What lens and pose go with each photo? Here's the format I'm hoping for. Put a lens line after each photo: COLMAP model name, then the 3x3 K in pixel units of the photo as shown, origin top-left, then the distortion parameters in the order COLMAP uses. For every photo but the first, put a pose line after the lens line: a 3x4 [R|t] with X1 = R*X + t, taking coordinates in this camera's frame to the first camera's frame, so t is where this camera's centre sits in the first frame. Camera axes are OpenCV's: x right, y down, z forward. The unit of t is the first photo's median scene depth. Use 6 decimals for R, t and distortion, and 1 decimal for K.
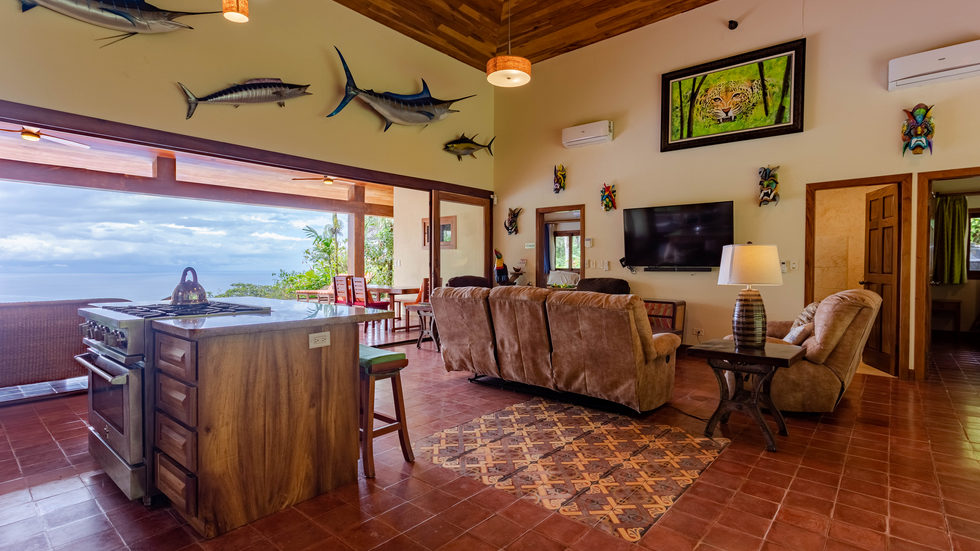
lens RADIAL K [[472.6, 0, 488.3], [0, 472.6, 273.9], [0, 0, 1]] dist [0.002768, 0.000687]
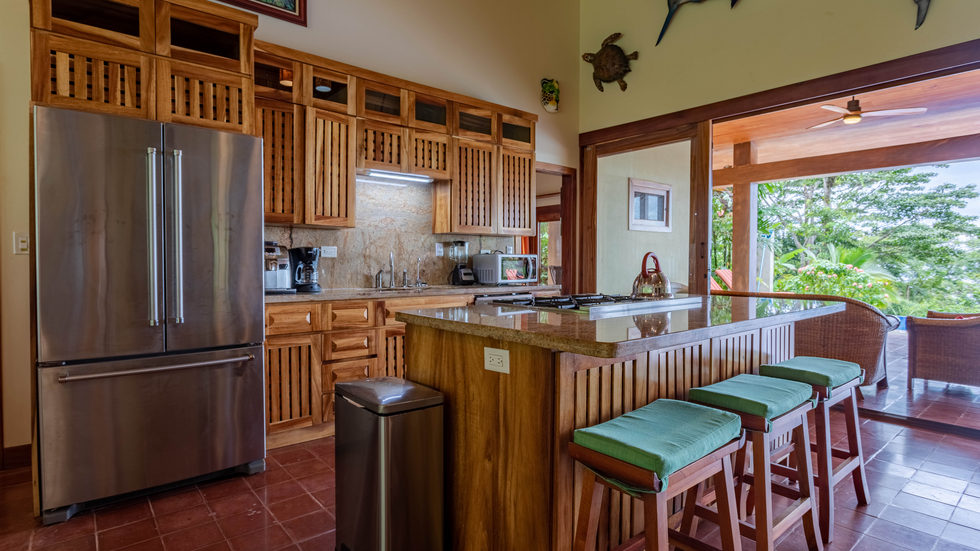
lens RADIAL K [[500.7, 0, 485.6], [0, 500.7, 274.0], [0, 0, 1]] dist [-0.004782, 0.000889]
pose [[-0.170938, 0.023690, -0.984997, 0.125606], [-0.019742, 0.999428, 0.027463, 0.002499], [0.985084, 0.024141, -0.170372, 0.454824]]
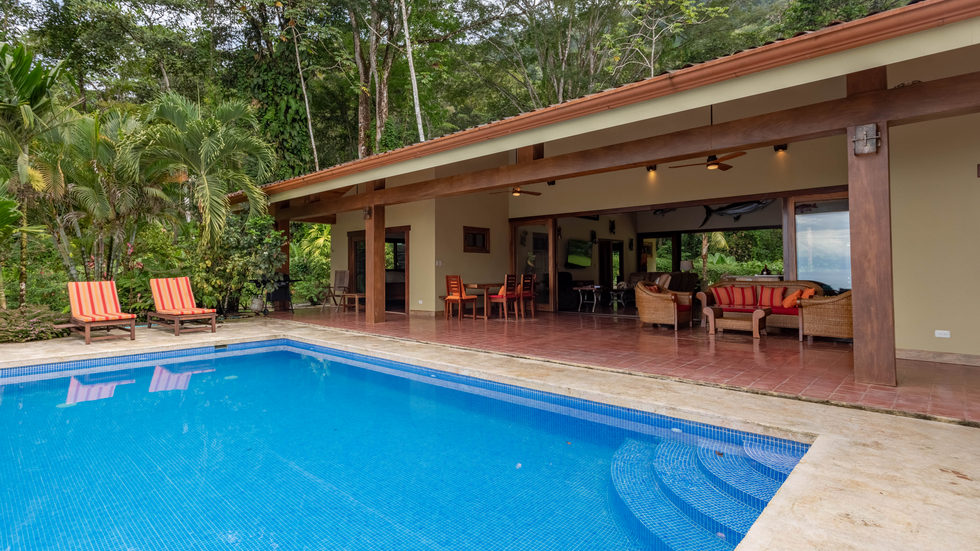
lens RADIAL K [[491.3, 0, 468.2], [0, 491.3, 270.6], [0, 0, 1]] dist [0.001319, 0.000294]
pose [[0.053543, -0.003400, 0.998560, -2.310070], [0.021437, 0.999768, 0.002255, -0.013104], [-0.998335, 0.021286, 0.053603, 1.579364]]
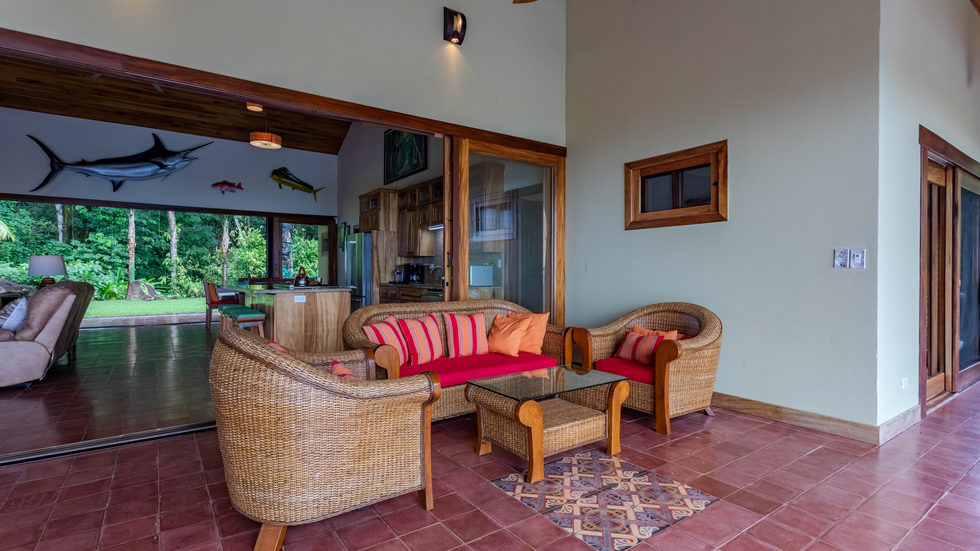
lens RADIAL K [[467.8, 0, 483.7], [0, 467.8, 274.3], [0, 0, 1]] dist [0.005783, 0.001390]
pose [[-0.968661, -0.003909, 0.248356, -0.951182], [0.001922, 0.999728, 0.023231, -0.013261], [-0.248380, 0.022980, -0.968390, 1.391428]]
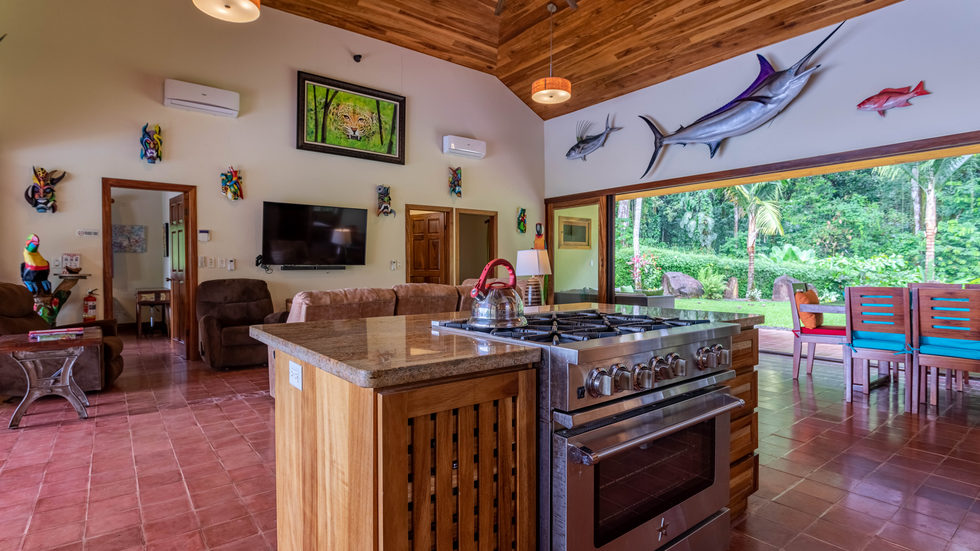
lens RADIAL K [[489.8, 0, 483.9], [0, 489.8, 273.8], [0, 0, 1]] dist [-0.007513, 0.001438]
pose [[0.203926, -0.013113, 0.978898, -0.632592], [0.021242, 0.999734, 0.008967, 0.001397], [-0.978756, 0.018965, 0.204150, 0.477750]]
